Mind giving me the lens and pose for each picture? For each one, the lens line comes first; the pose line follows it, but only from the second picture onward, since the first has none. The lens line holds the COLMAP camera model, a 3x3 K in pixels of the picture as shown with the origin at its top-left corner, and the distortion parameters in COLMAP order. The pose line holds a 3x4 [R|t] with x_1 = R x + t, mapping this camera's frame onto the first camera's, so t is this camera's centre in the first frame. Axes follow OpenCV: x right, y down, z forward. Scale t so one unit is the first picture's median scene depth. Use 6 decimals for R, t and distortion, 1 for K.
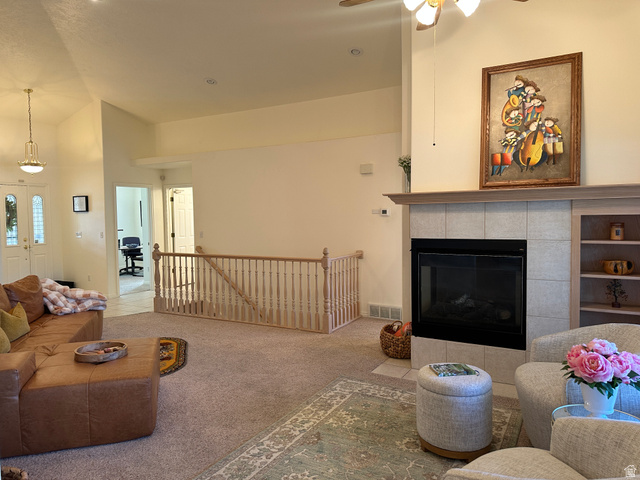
lens RADIAL K [[431.1, 0, 320.0], [0, 431.1, 240.0], [0, 0, 1]] dist [0.032933, -0.092922]
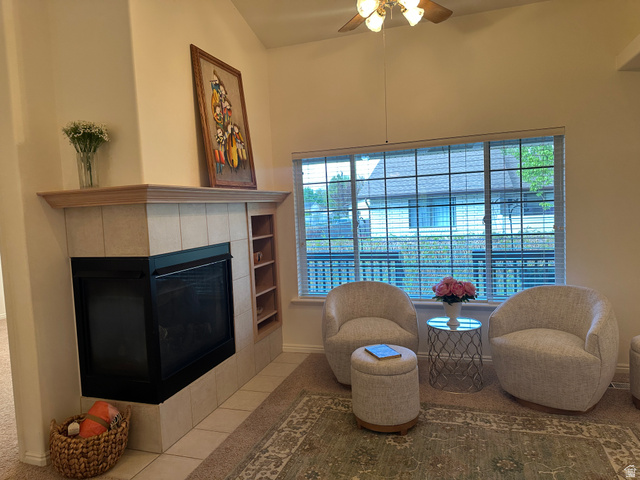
lens RADIAL K [[431.1, 0, 320.0], [0, 431.1, 240.0], [0, 0, 1]] dist [0.032933, -0.092922]
pose [[-0.181698, -0.053684, 0.981888, -0.518044], [0.095071, 0.992872, 0.071878, -0.055112], [-0.978748, 0.106409, -0.175299, 0.947584]]
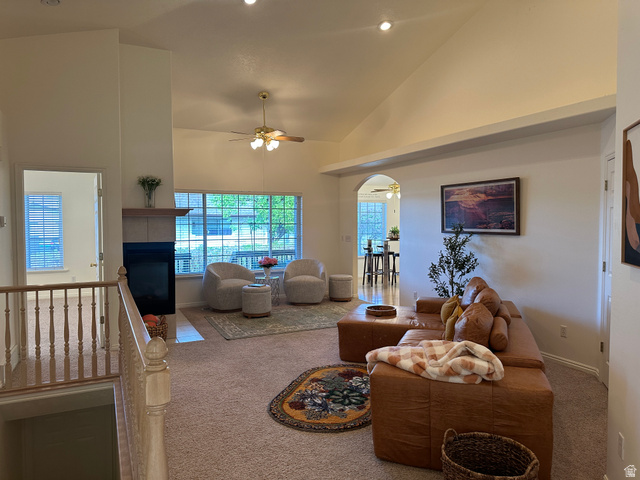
lens RADIAL K [[431.1, 0, 320.0], [0, 431.1, 240.0], [0, 0, 1]] dist [0.032933, -0.092922]
pose [[-0.814208, -0.011910, 0.580451, -0.981202], [0.043472, 0.995732, 0.081410, -0.102748], [-0.578944, 0.091518, -0.810215, 1.885742]]
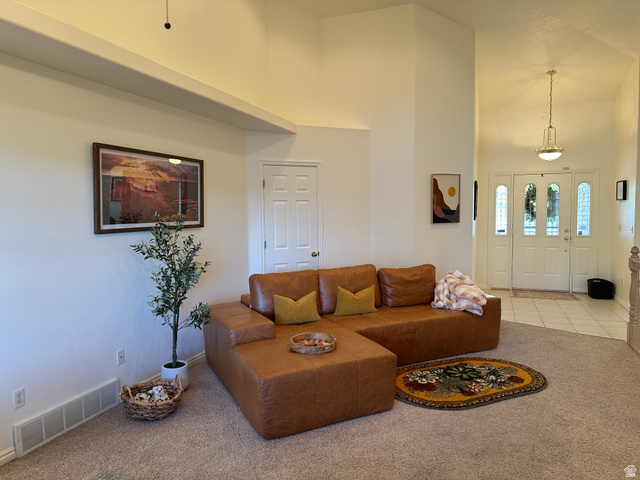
lens RADIAL K [[431.1, 0, 320.0], [0, 431.1, 240.0], [0, 0, 1]] dist [0.032933, -0.092922]
pose [[0.116396, 0.078278, -0.990113, 0.401474], [-0.045245, 0.996272, 0.073446, -0.050415], [0.992172, 0.036249, 0.119503, 0.699690]]
